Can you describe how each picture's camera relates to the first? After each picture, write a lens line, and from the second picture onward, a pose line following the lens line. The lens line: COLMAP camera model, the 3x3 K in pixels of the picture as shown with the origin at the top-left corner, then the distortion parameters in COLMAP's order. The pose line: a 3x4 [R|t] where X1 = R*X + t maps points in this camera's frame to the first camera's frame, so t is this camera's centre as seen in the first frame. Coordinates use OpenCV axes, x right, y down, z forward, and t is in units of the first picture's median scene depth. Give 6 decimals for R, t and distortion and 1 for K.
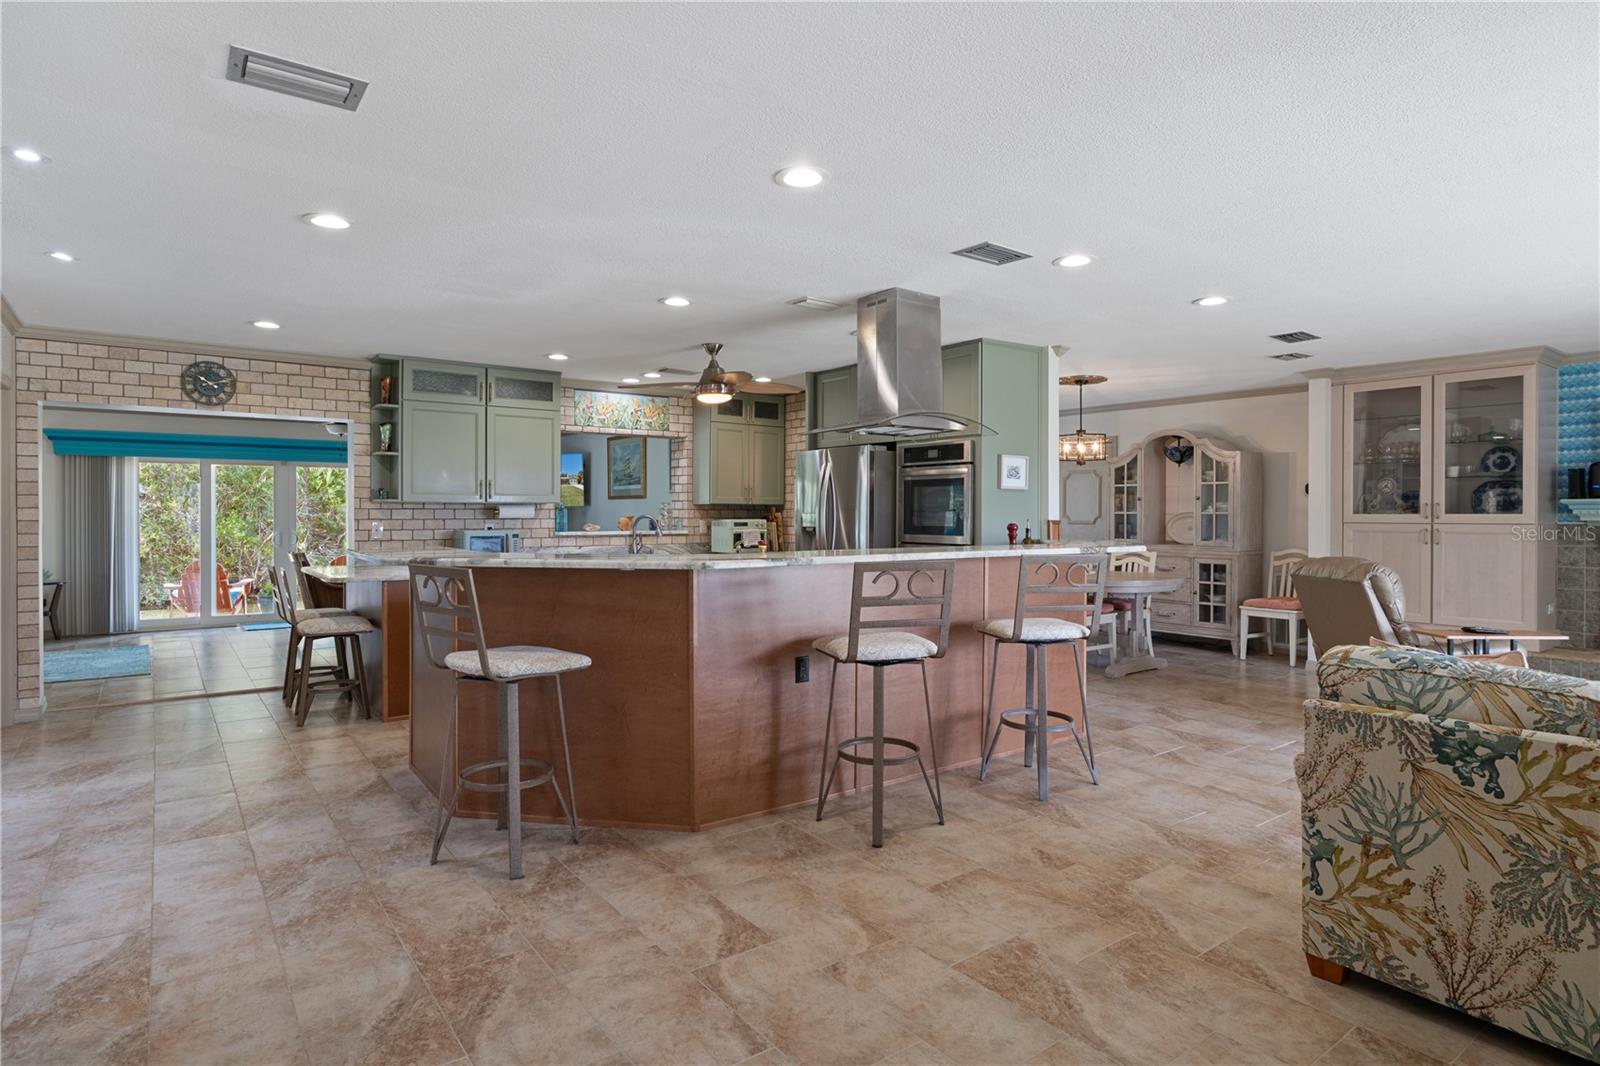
lens RADIAL K [[878.1, 0, 789.6], [0, 878.1, 517.2], [0, 0, 1]] dist [-0.001954, -0.000371]
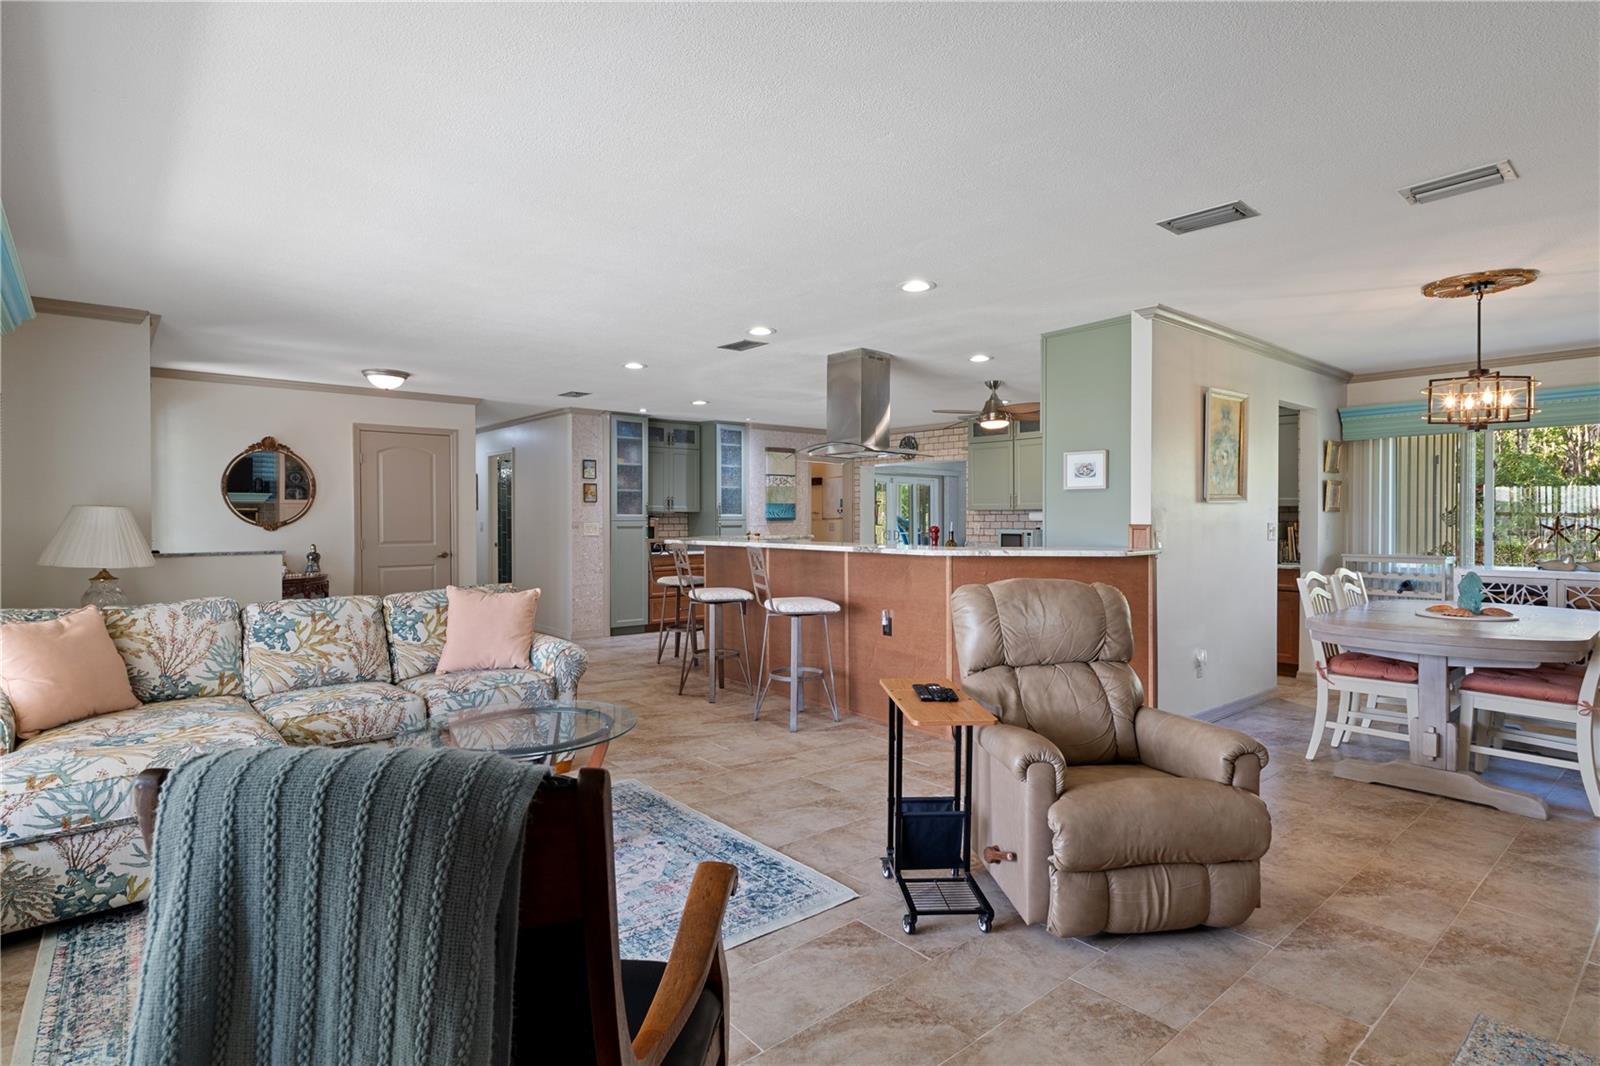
lens RADIAL K [[808.4, 0, 789.3], [0, 808.4, 527.4], [0, 0, 1]] dist [-0.003288, -0.000490]
pose [[0.059970, 0.011822, -0.998130, 1.039652], [-0.002467, 0.999929, 0.011695, -0.002291], [0.998197, 0.001761, 0.059995, 0.638170]]
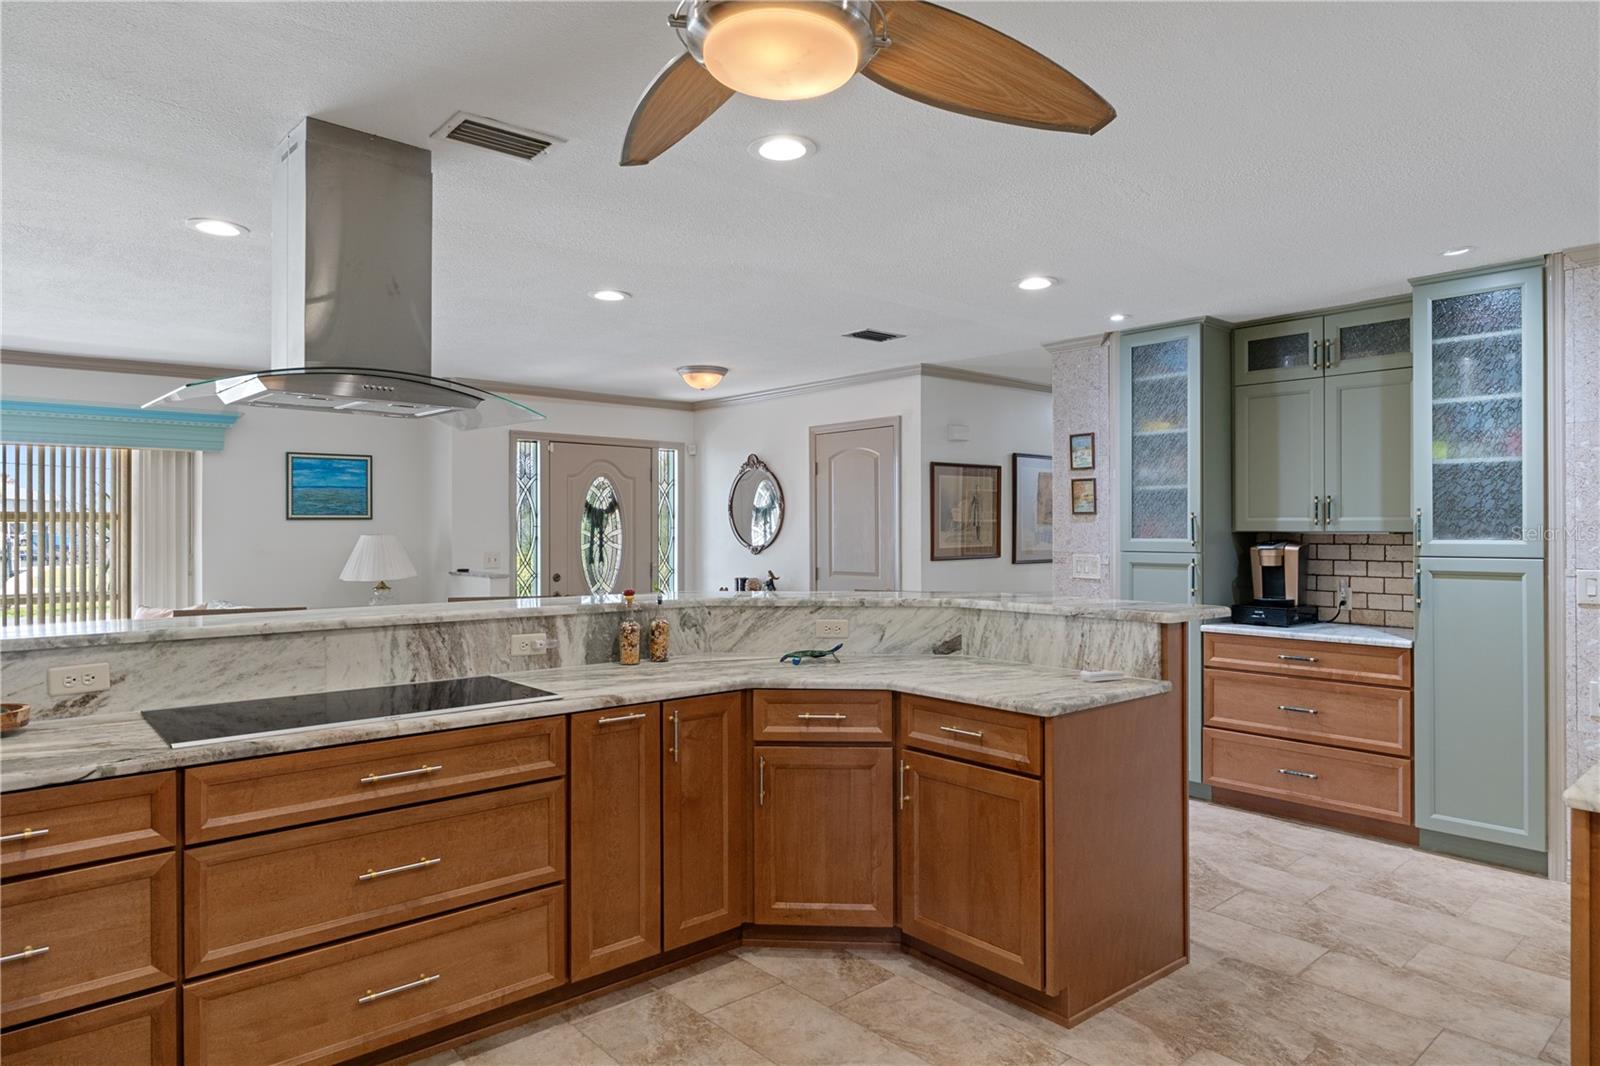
lens RADIAL K [[958.4, 0, 799.5], [0, 958.4, 521.8], [0, 0, 1]] dist [-0.007138, -0.000150]
pose [[-0.995357, 0.001346, -0.096240, -0.075707], [0.001780, 0.999989, -0.004419, -0.019534], [0.096233, -0.004569, -0.995348, 1.233772]]
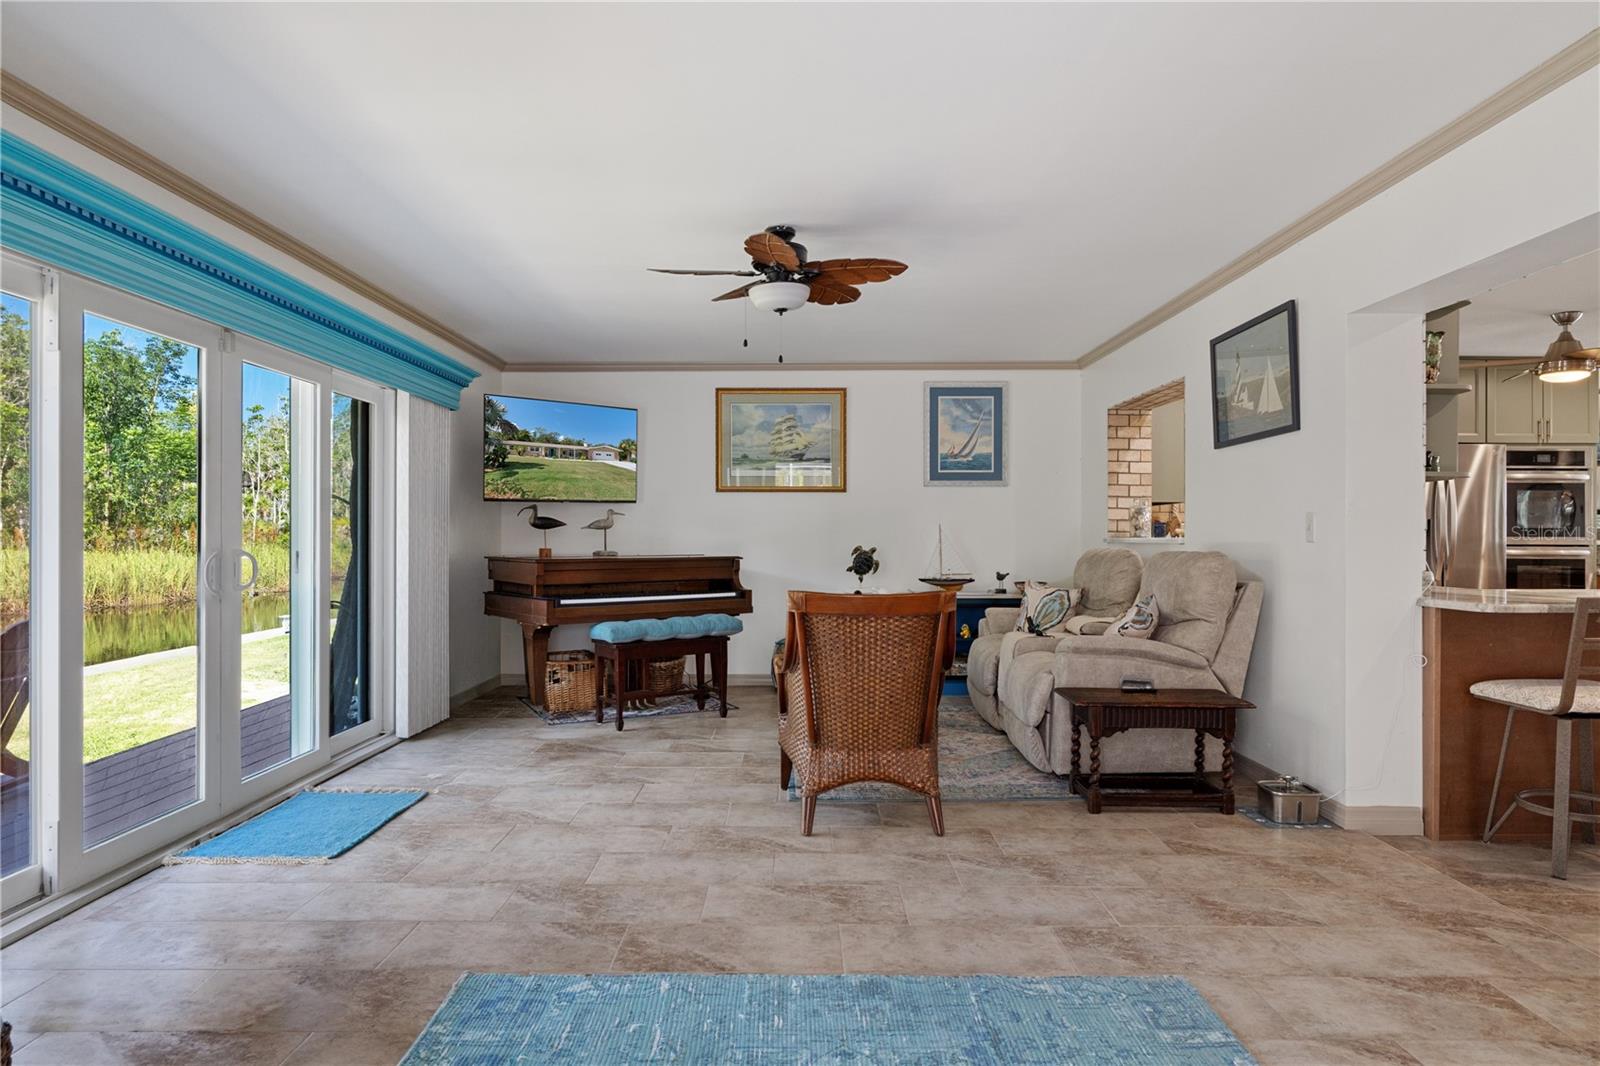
lens RADIAL K [[958.4, 0, 798.1], [0, 958.4, 531.1], [0, 0, 1]] dist [-0.007138, -0.000150]
pose [[0.582986, 0.001714, 0.812480, -1.261813], [0.001113, 0.999995, -0.002907, 0.014095], [-0.812481, 0.002599, 0.582982, 1.064002]]
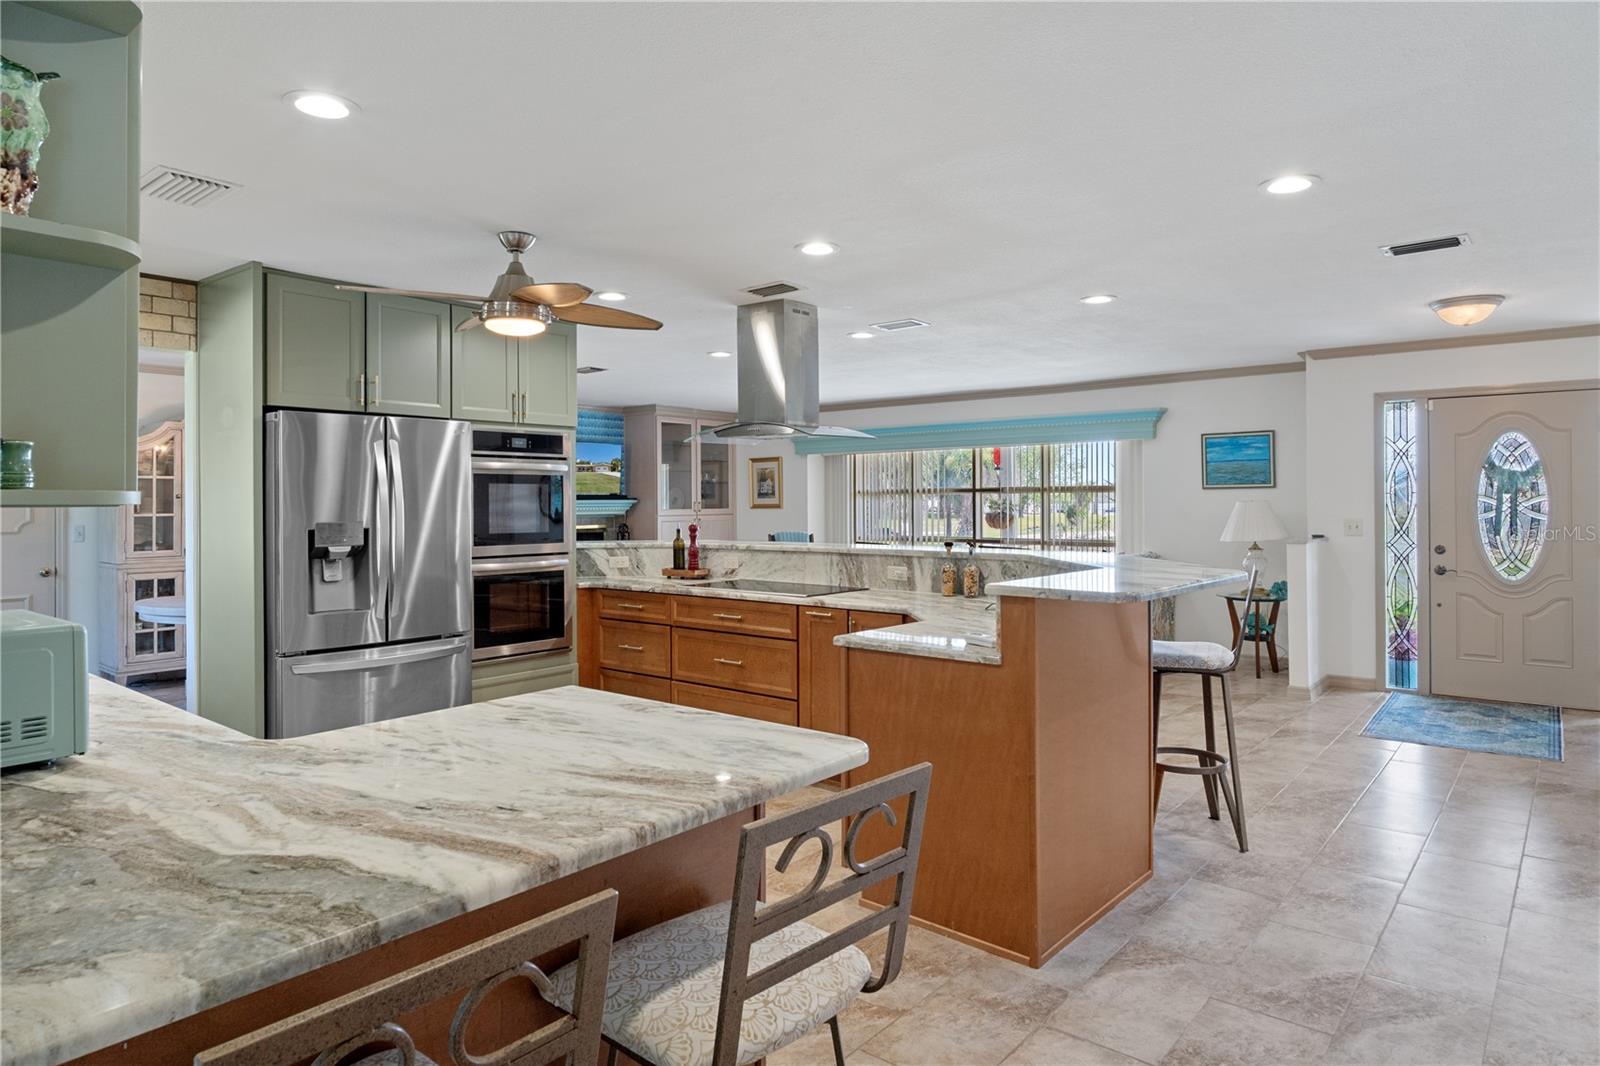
lens RADIAL K [[958.4, 0, 805.1], [0, 958.4, 504.4], [0, 0, 1]] dist [-0.007138, -0.000150]
pose [[-0.255760, -0.005098, 0.966727, -0.750031], [0.009035, 0.999930, 0.007664, -0.021600], [-0.966698, 0.010694, -0.255696, 0.976533]]
